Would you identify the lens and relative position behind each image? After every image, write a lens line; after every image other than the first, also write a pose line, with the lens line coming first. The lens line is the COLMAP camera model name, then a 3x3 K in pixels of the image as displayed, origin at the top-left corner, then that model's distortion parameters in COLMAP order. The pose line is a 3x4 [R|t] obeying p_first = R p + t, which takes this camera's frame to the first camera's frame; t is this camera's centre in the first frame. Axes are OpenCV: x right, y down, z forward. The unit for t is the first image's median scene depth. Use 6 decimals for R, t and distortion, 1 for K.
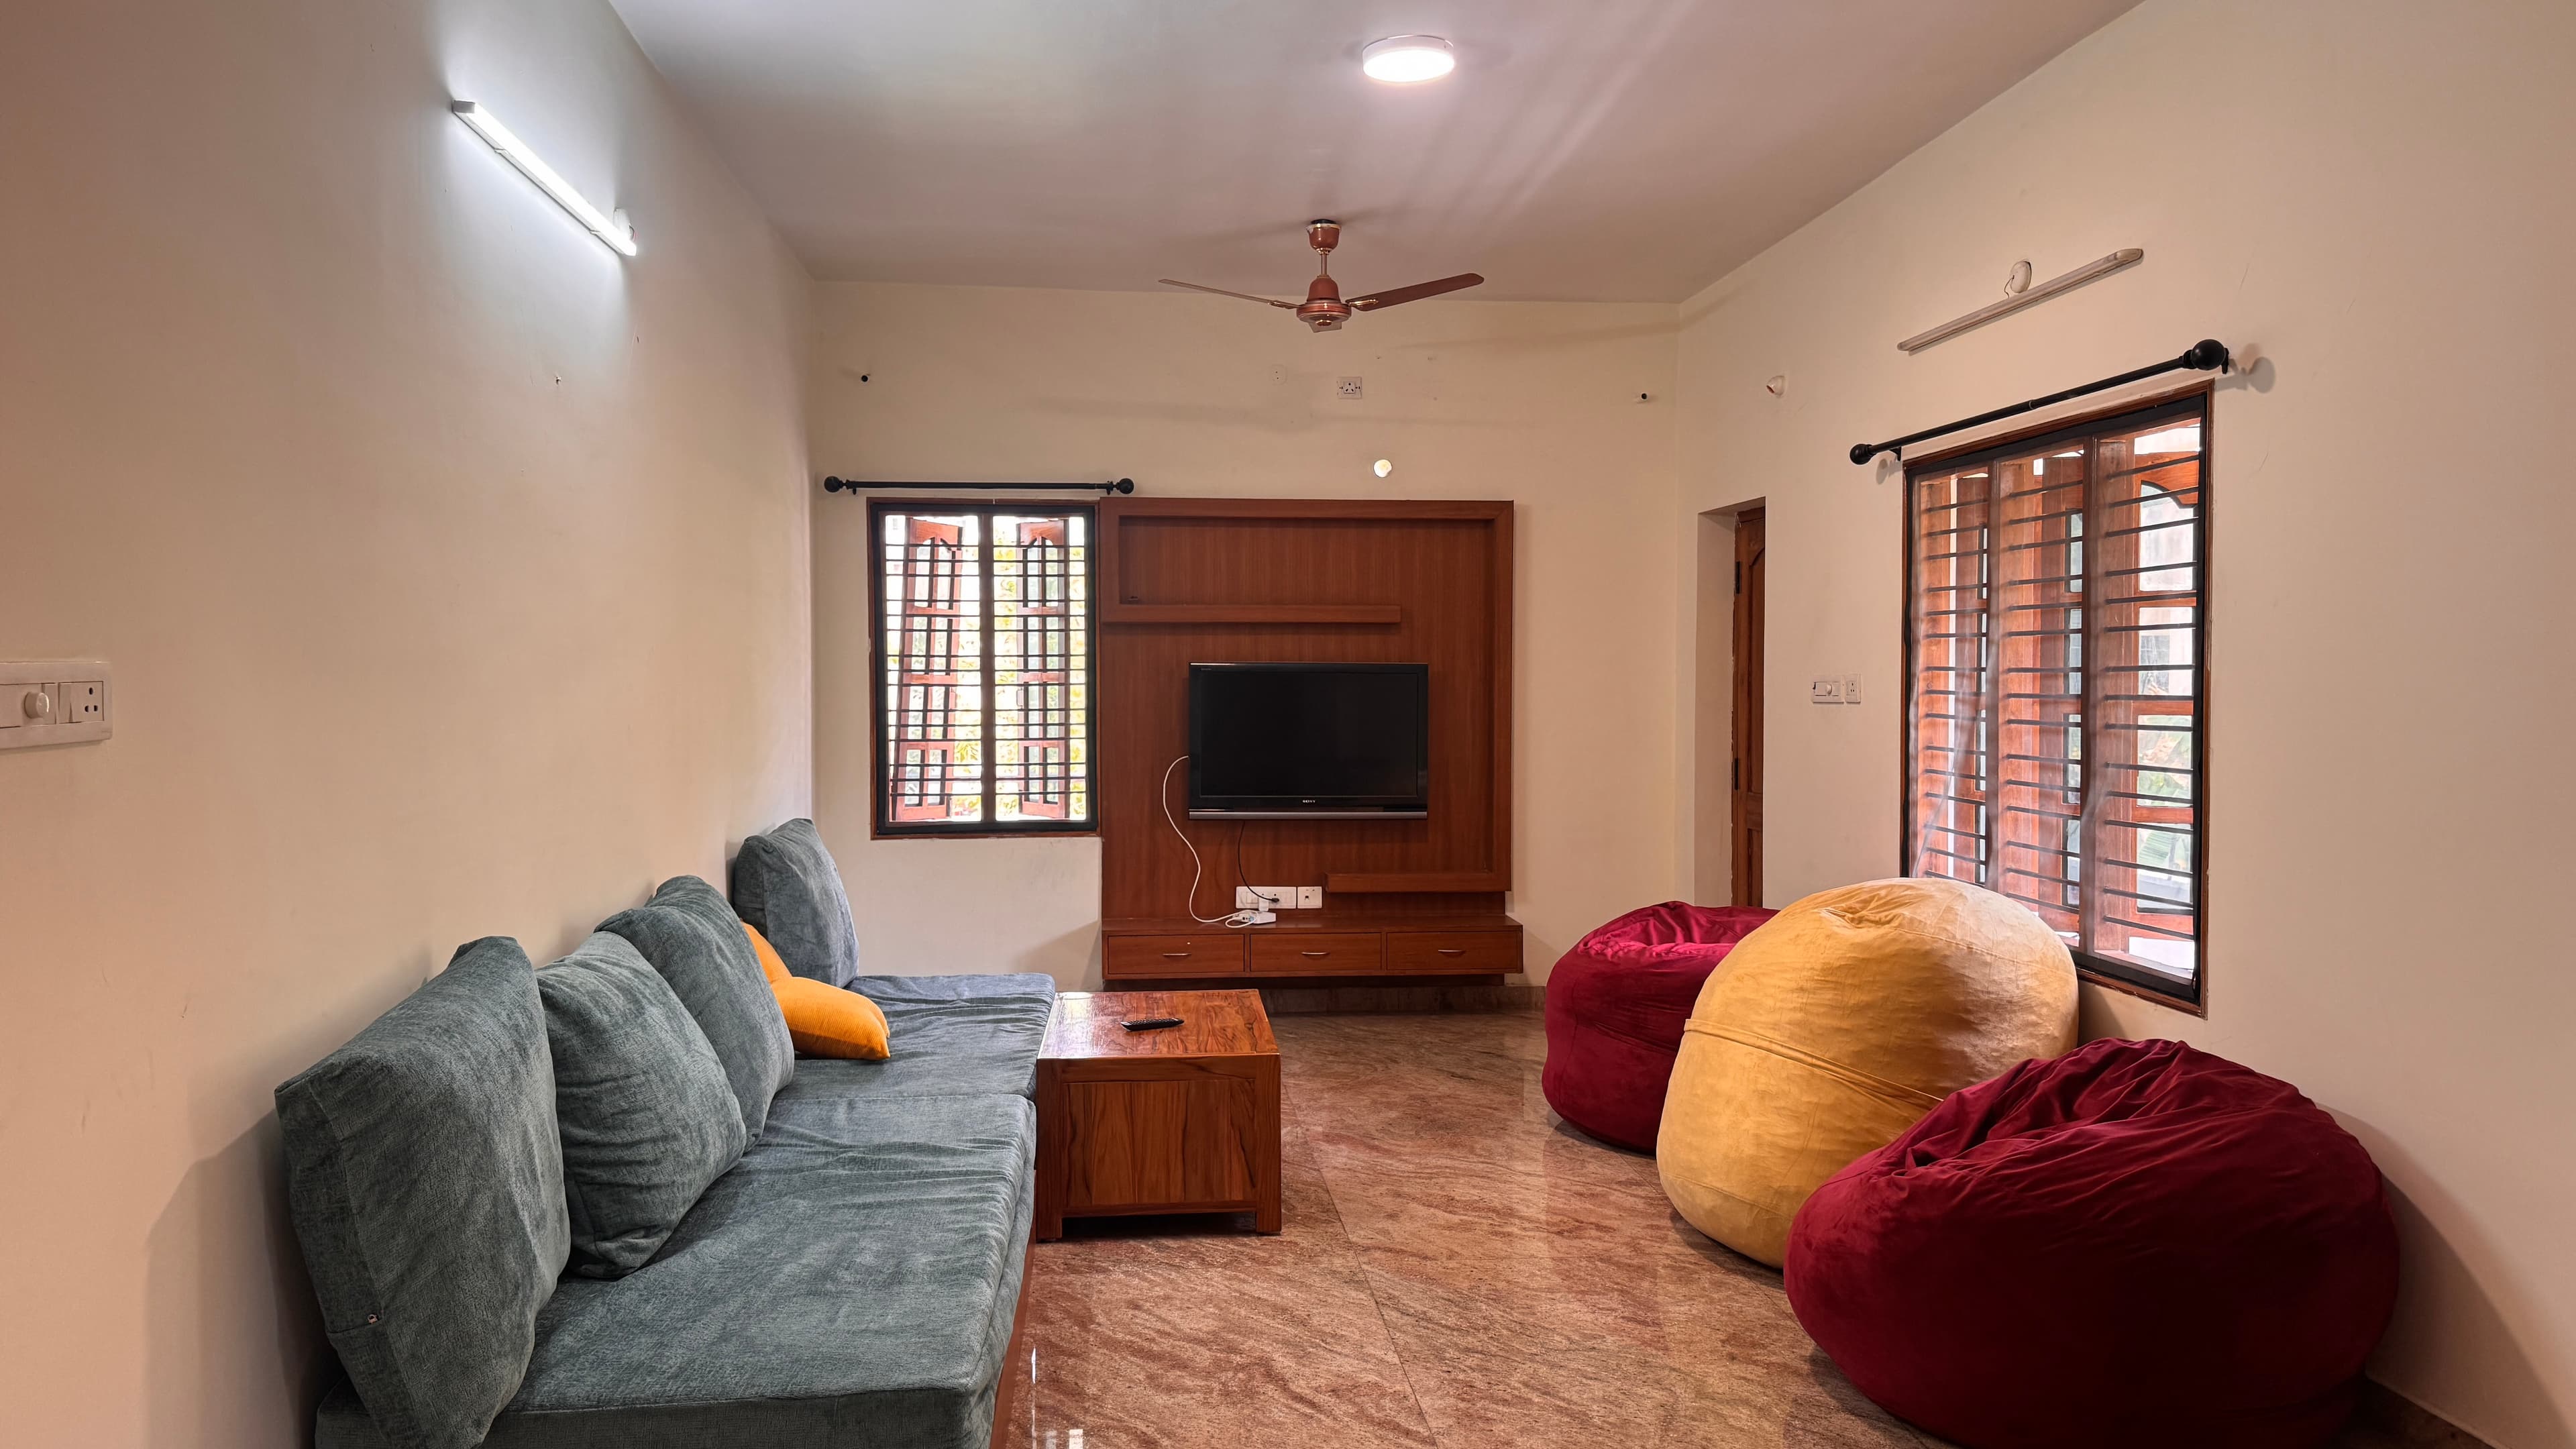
lens RADIAL K [[2586.8, 0, 1113.7], [0, 2586.8, 719.3], [0, 0, 1]] dist [0.199484, -0.580047]
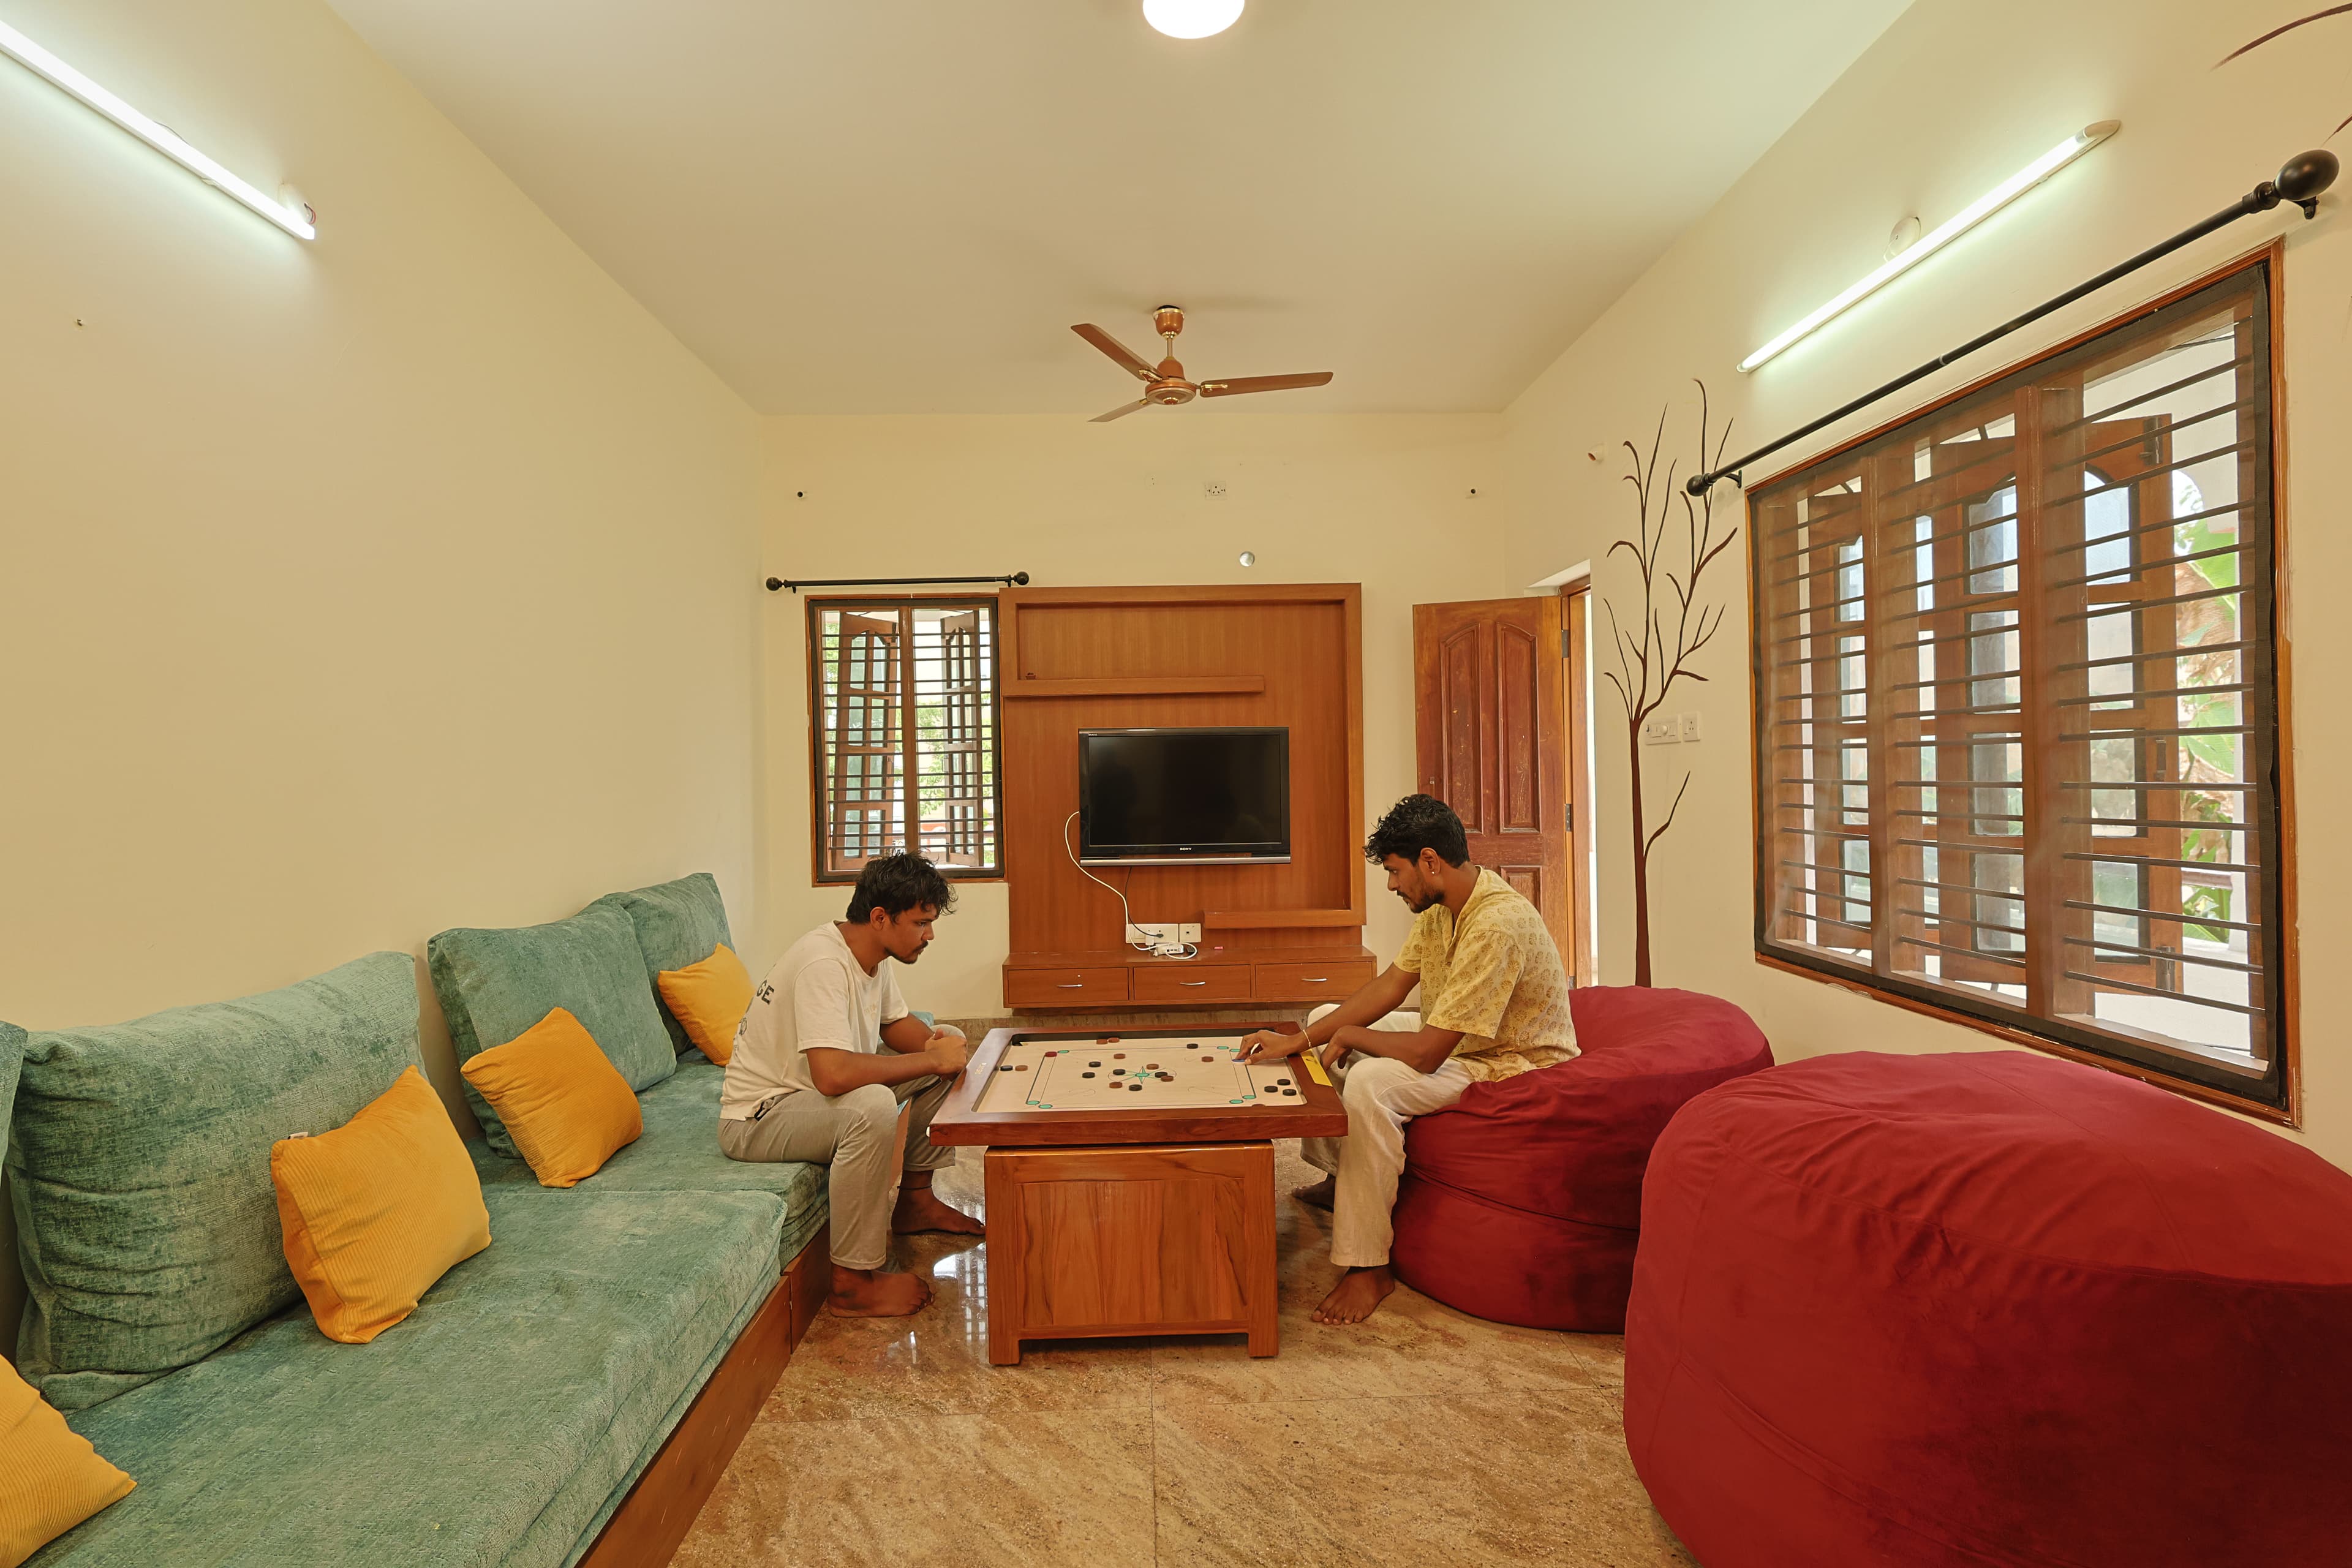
lens RADIAL K [[1111.1, 0, 1161.6], [0, 1111.1, 783.4], [0, 0, 1]] dist [-0.003660, 0.006617]
pose [[0.997318, -0.019257, -0.070610, 0.099370], [0.017056, 0.999354, -0.031648, 0.018295], [0.071174, 0.030359, 0.997002, 0.510445]]
